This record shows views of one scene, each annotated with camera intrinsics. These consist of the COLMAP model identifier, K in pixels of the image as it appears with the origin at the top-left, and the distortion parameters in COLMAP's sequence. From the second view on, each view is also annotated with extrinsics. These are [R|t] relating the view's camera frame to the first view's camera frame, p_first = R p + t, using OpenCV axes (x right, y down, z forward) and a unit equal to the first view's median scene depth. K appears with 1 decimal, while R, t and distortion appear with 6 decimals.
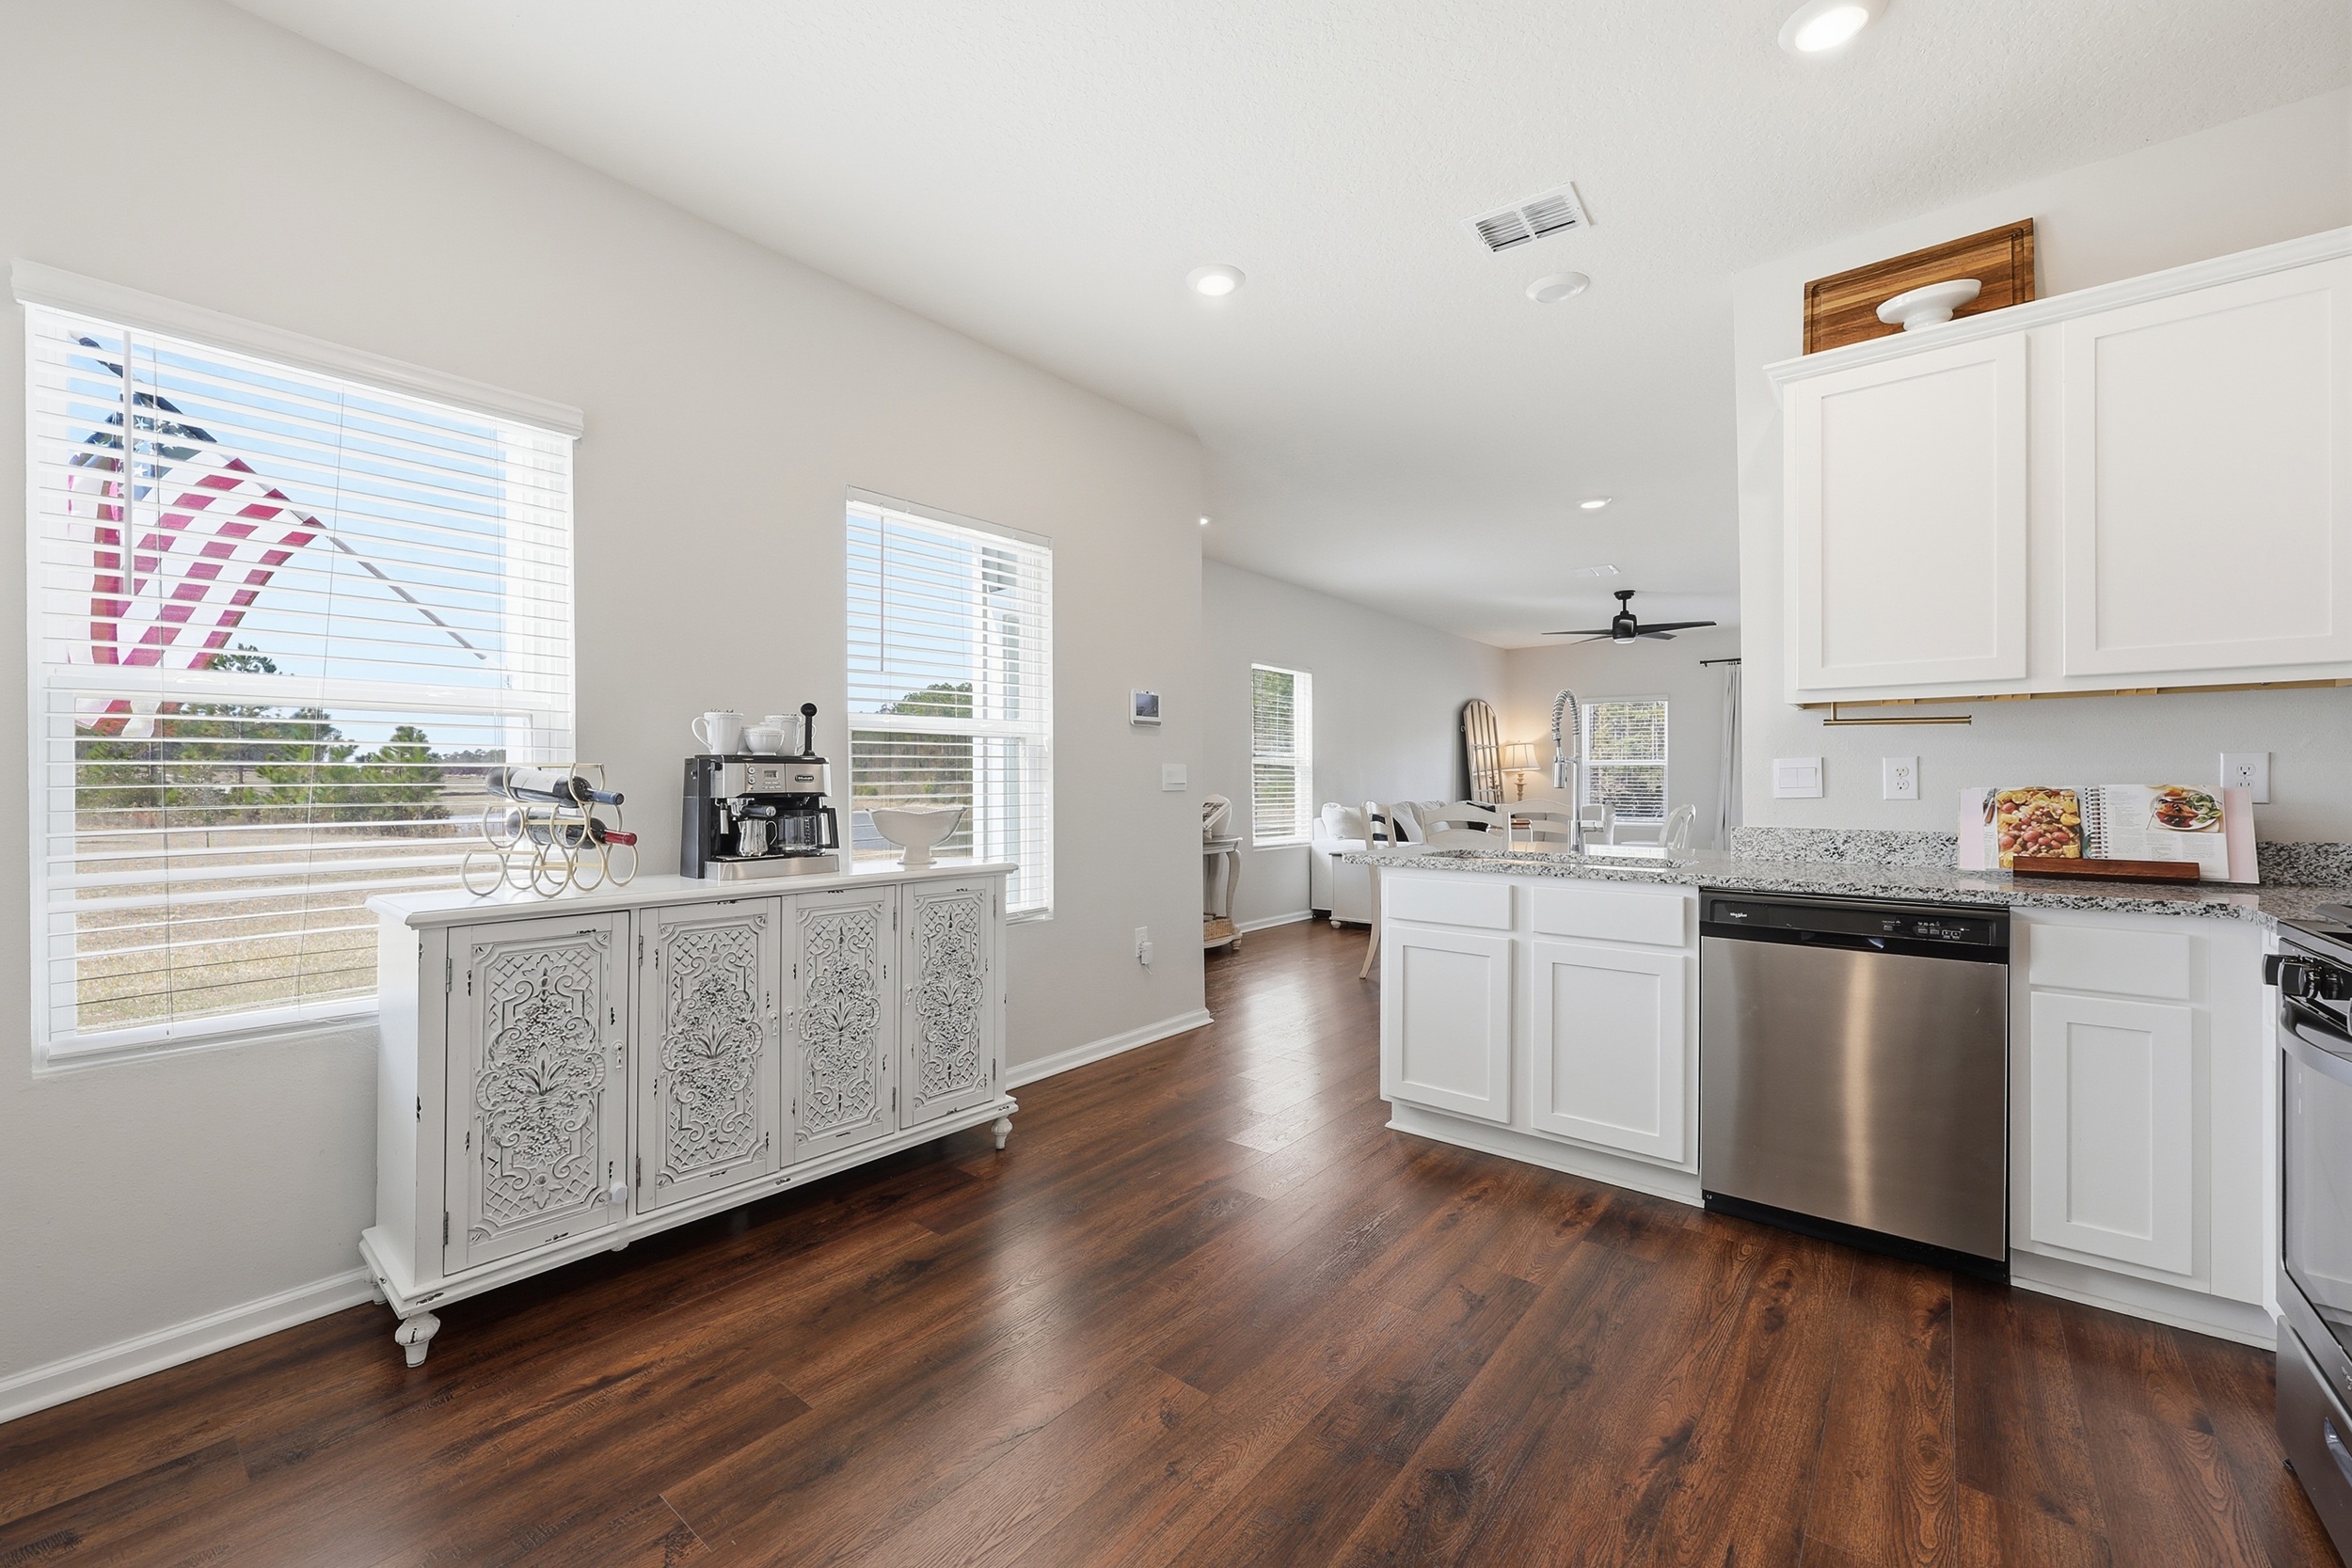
lens RADIAL K [[952.6, 0, 1159.8], [0, 952.6, 781.1], [0, 0, 1]] dist [-0.000203, -0.000845]
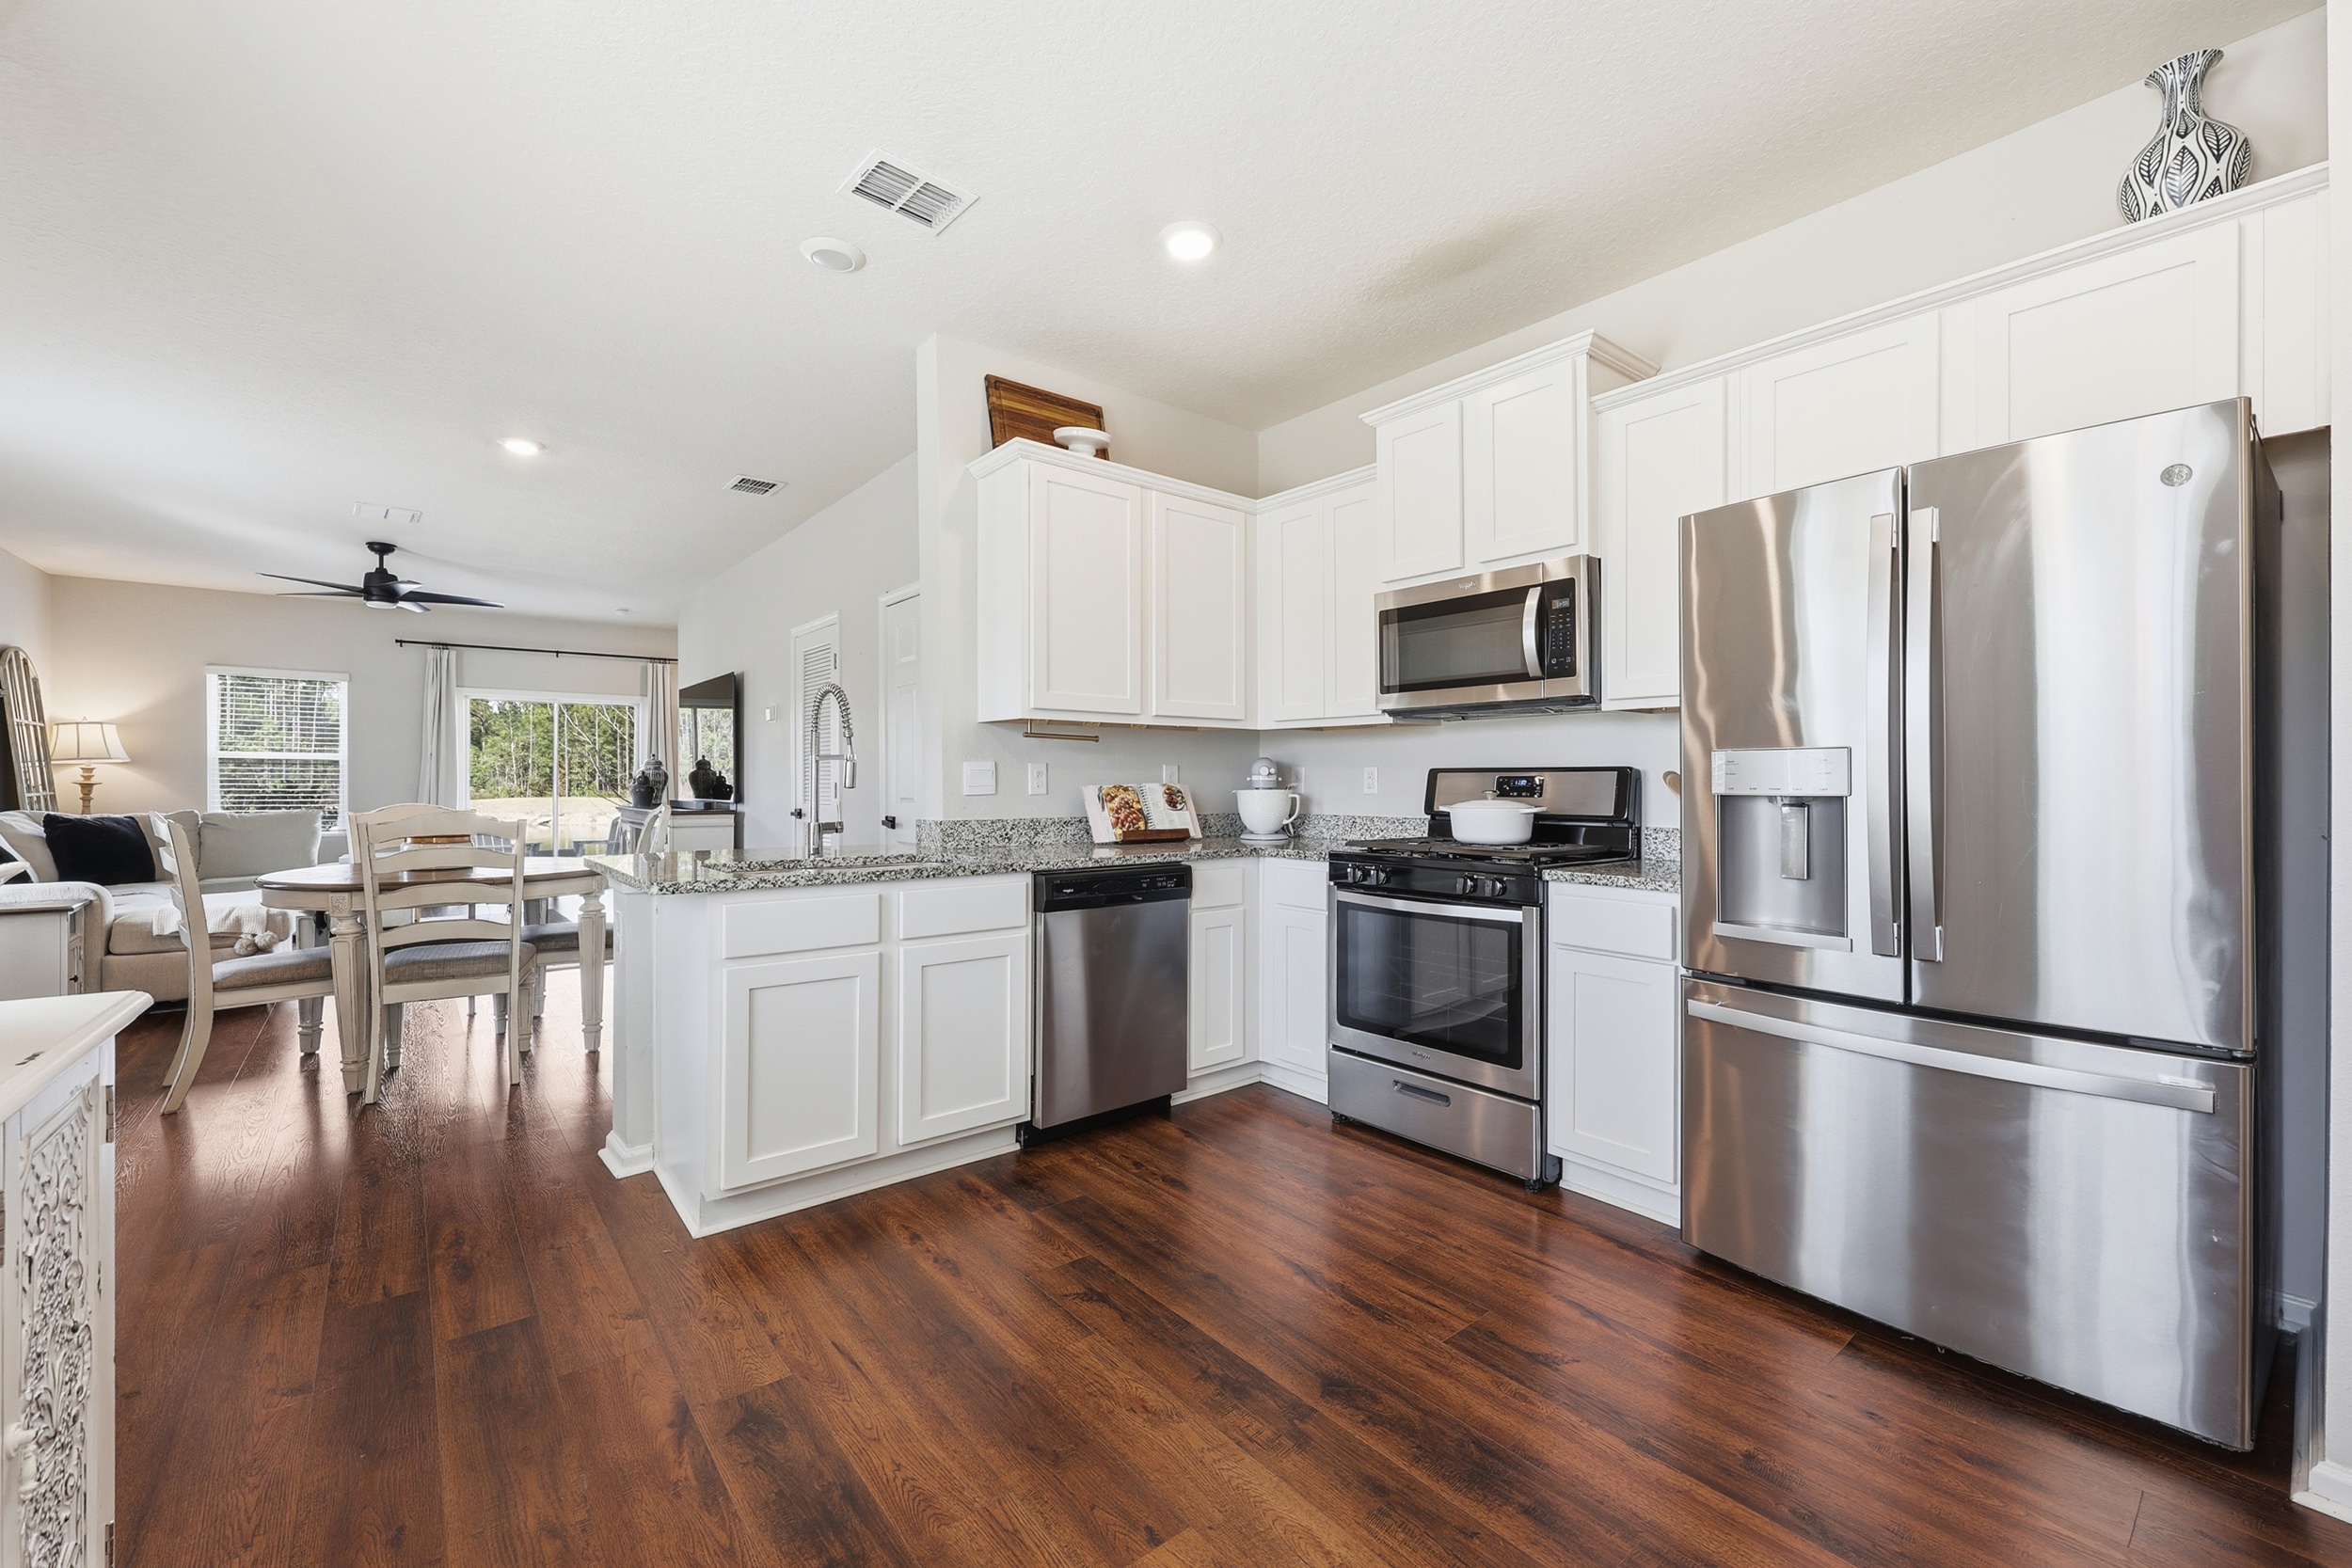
lens RADIAL K [[952.6, 0, 1165.8], [0, 952.6, 779.1], [0, 0, 1]] dist [-0.000203, -0.000845]
pose [[0.192792, 0.001265, 0.981239, -0.541503], [-0.001515, 0.999998, -0.000991, -0.002088], [-0.981239, -0.001295, 0.192793, 0.608524]]
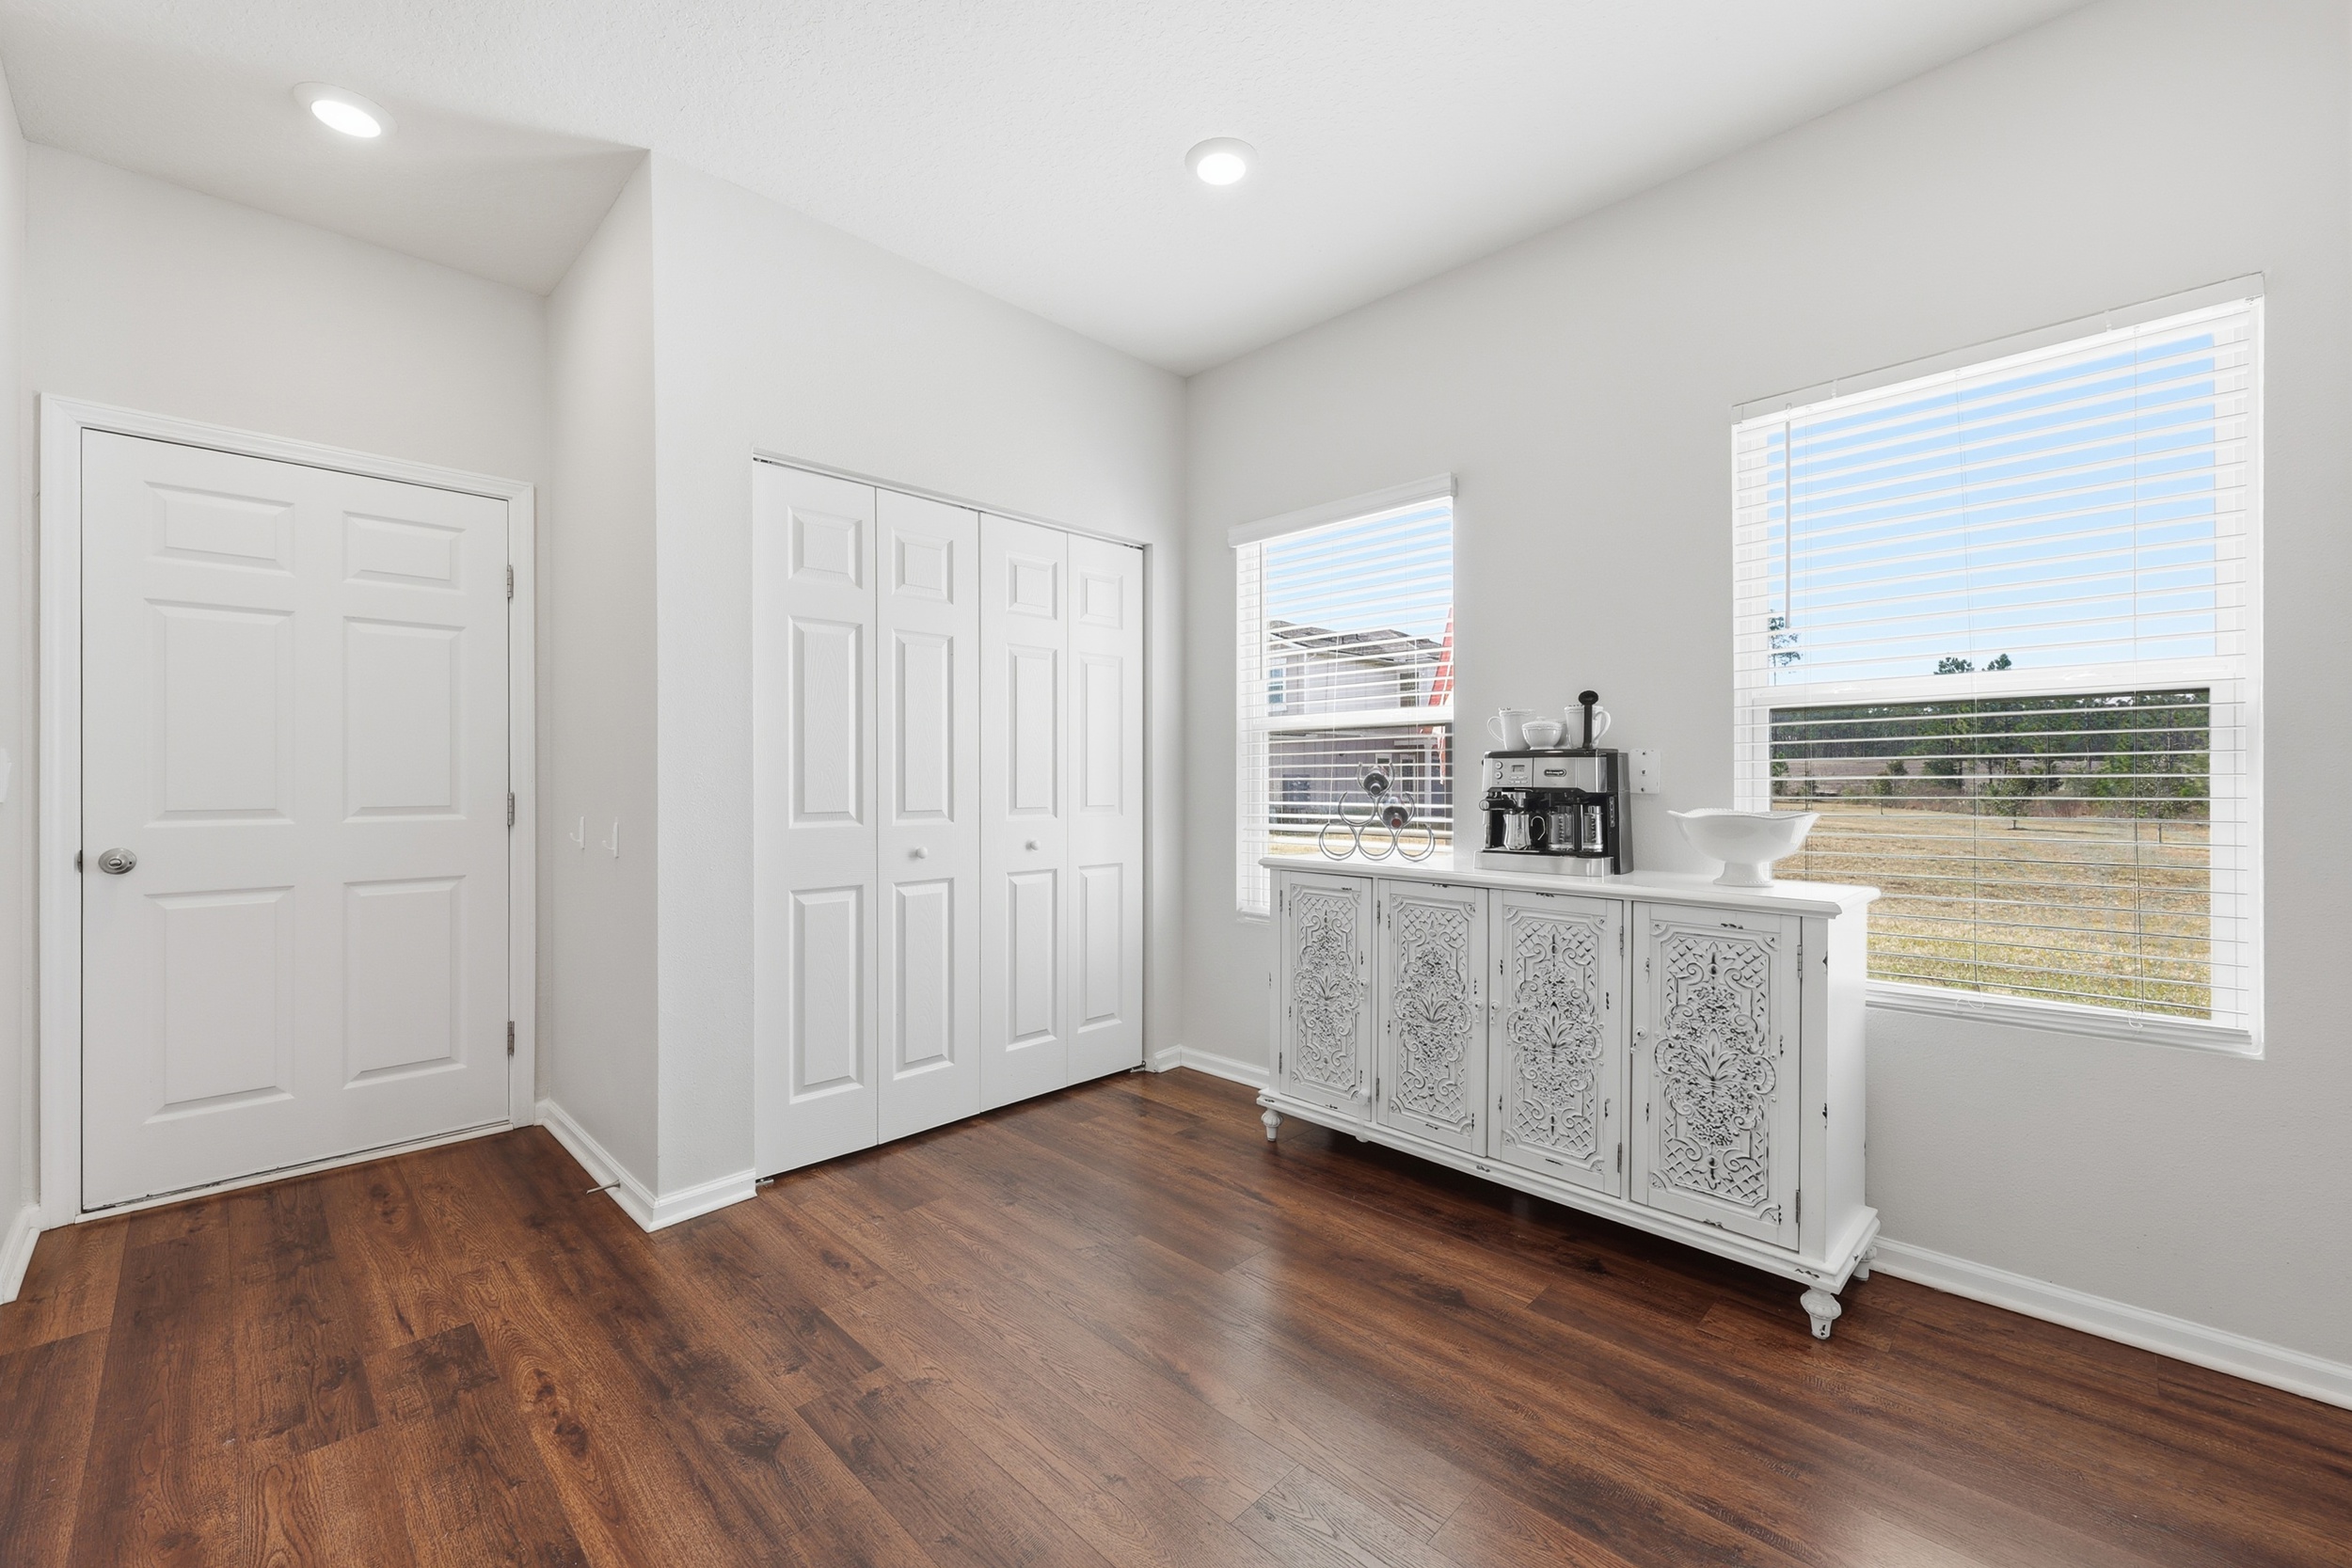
lens RADIAL K [[952.6, 0, 1173.6], [0, 952.6, 773.8], [0, 0, 1]] dist [-0.000203, -0.000845]
pose [[-0.088332, -0.000901, -0.996091, 0.620598], [0.002421, 0.999996, -0.001120, -0.001492], [0.996088, -0.002511, -0.088329, 0.729487]]
